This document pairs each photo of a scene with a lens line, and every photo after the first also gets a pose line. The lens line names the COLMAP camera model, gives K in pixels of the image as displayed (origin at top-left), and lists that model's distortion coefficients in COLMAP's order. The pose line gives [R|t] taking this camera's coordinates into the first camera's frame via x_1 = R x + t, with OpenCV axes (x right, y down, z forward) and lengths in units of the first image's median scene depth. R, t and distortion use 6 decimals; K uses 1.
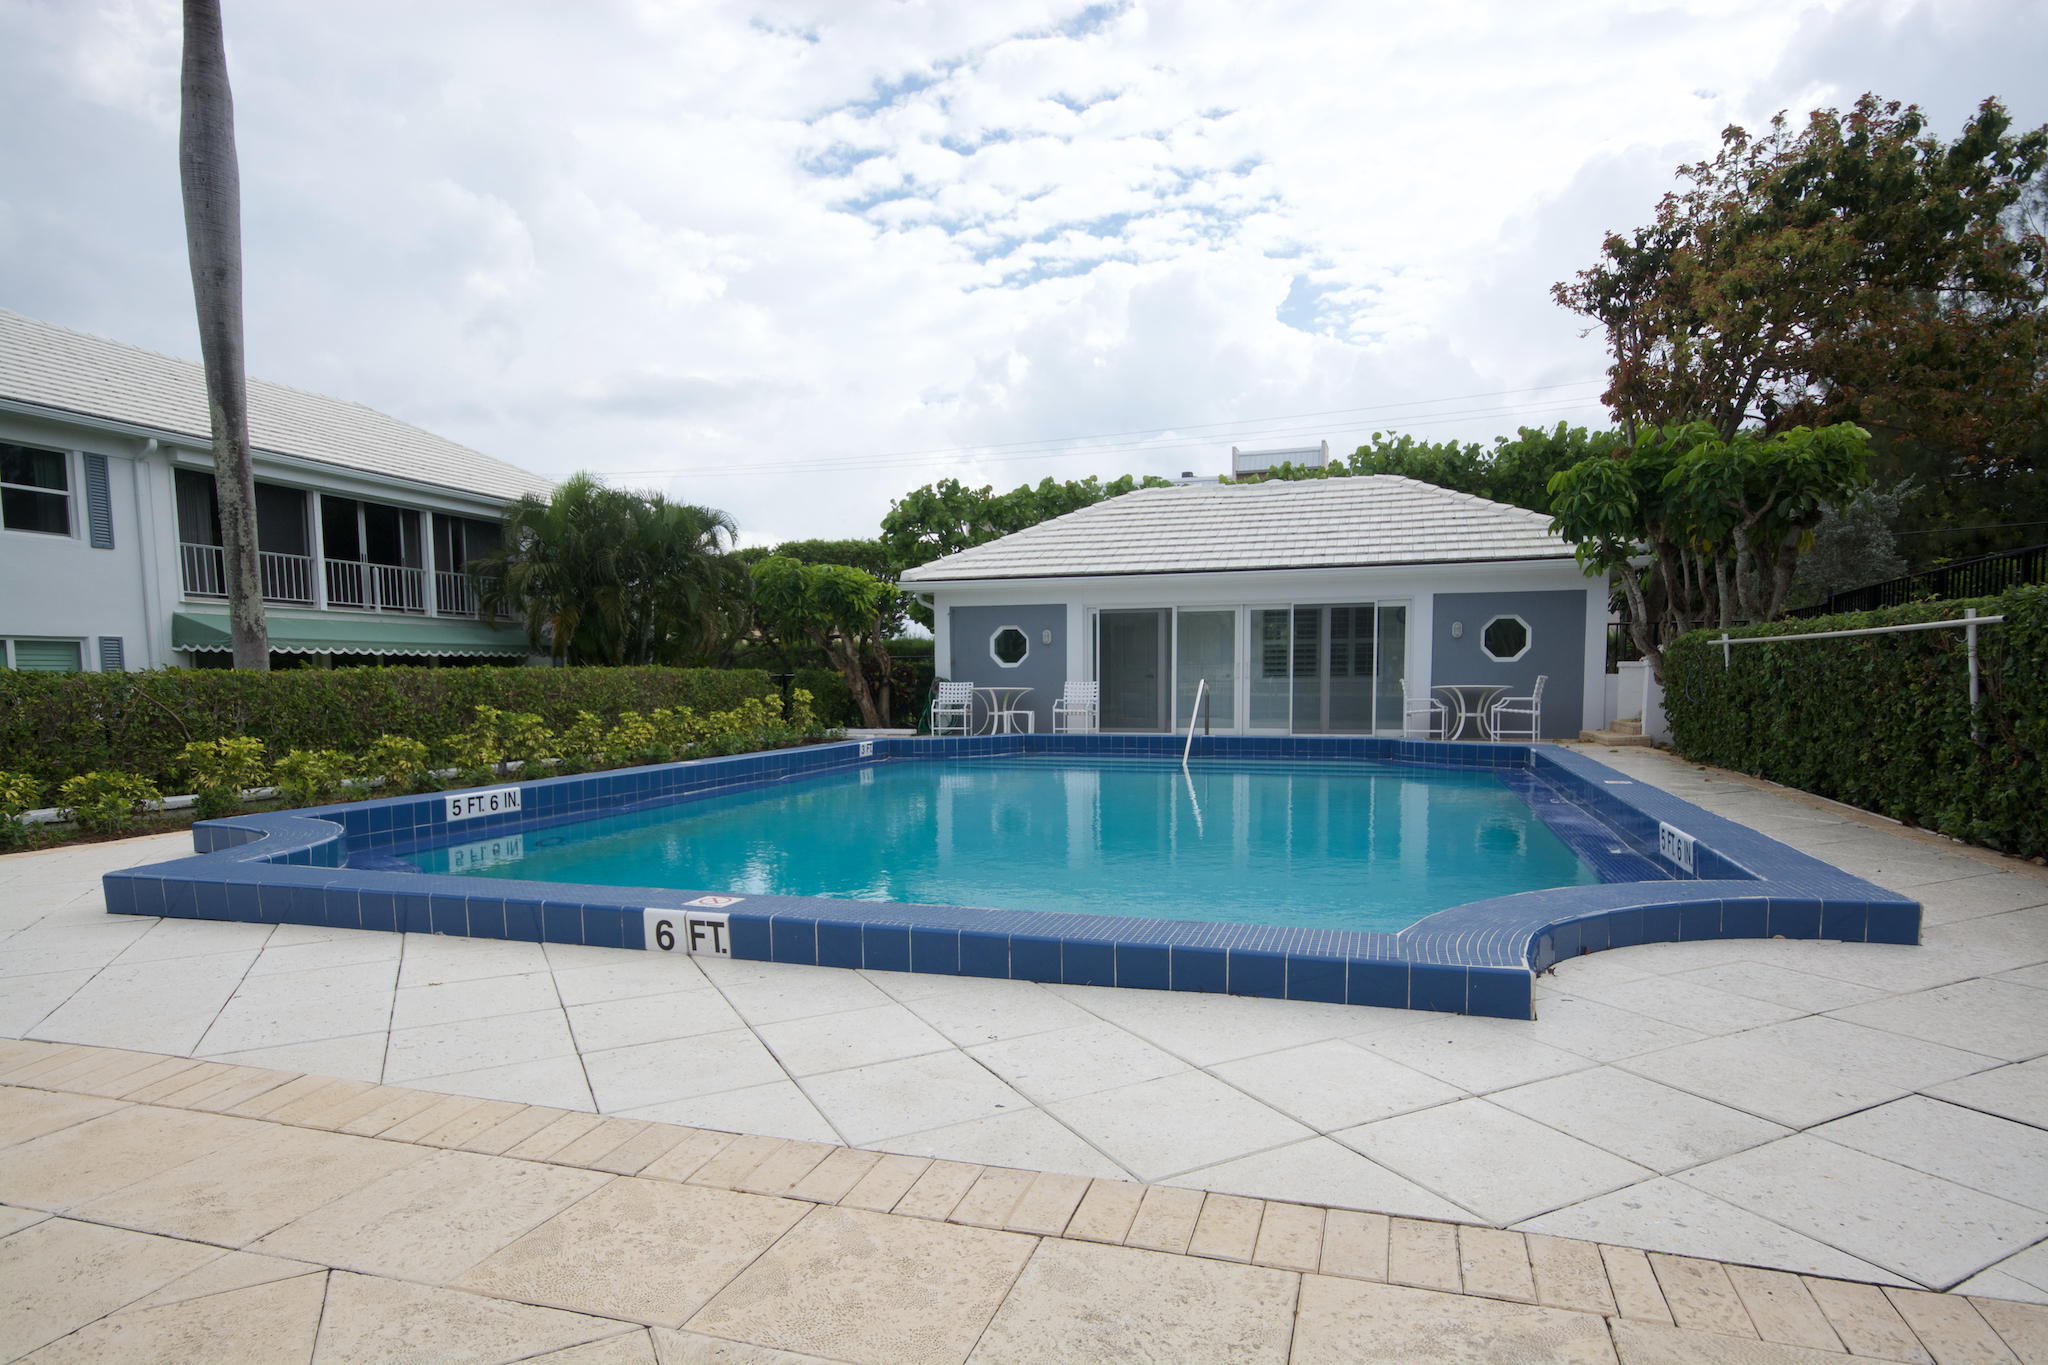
lens RADIAL K [[1150.9, 0, 1021.4], [0, 1150.9, 724.5], [0, 0, 1]] dist [-0.048123, 0.091800]
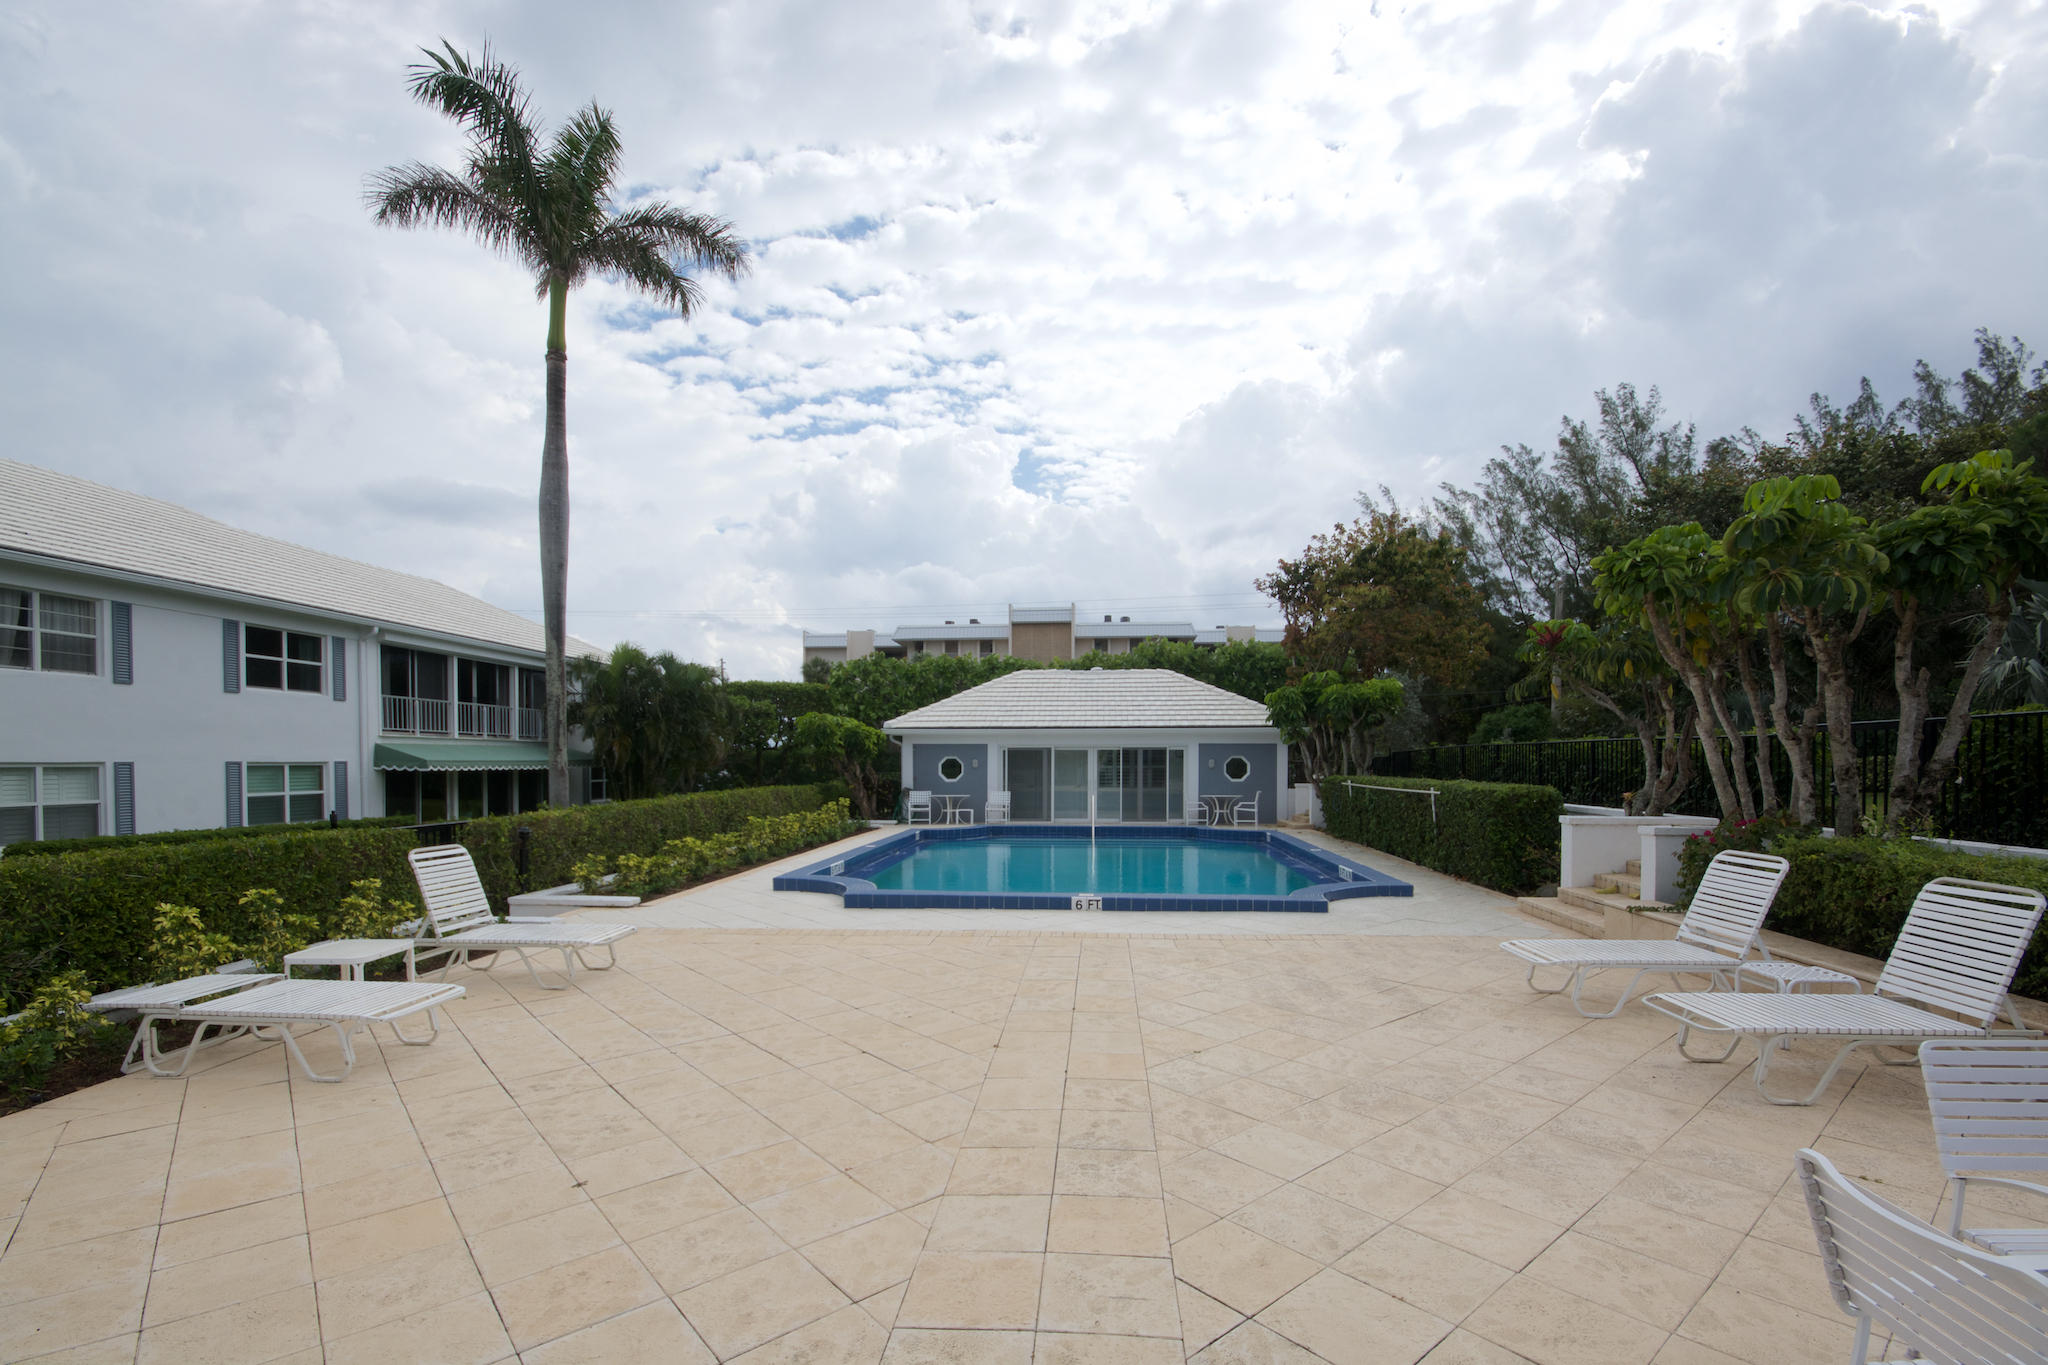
lens RADIAL K [[937.0, 0, 1019.9], [0, 937.0, 755.5], [0, 0, 1]] dist [-0.001187, -0.000119]
pose [[0.973160, 0.006944, 0.230025, -0.235363], [0.004027, 0.998878, -0.047191, -0.025107], [-0.230094, 0.046851, 0.972040, -0.341318]]
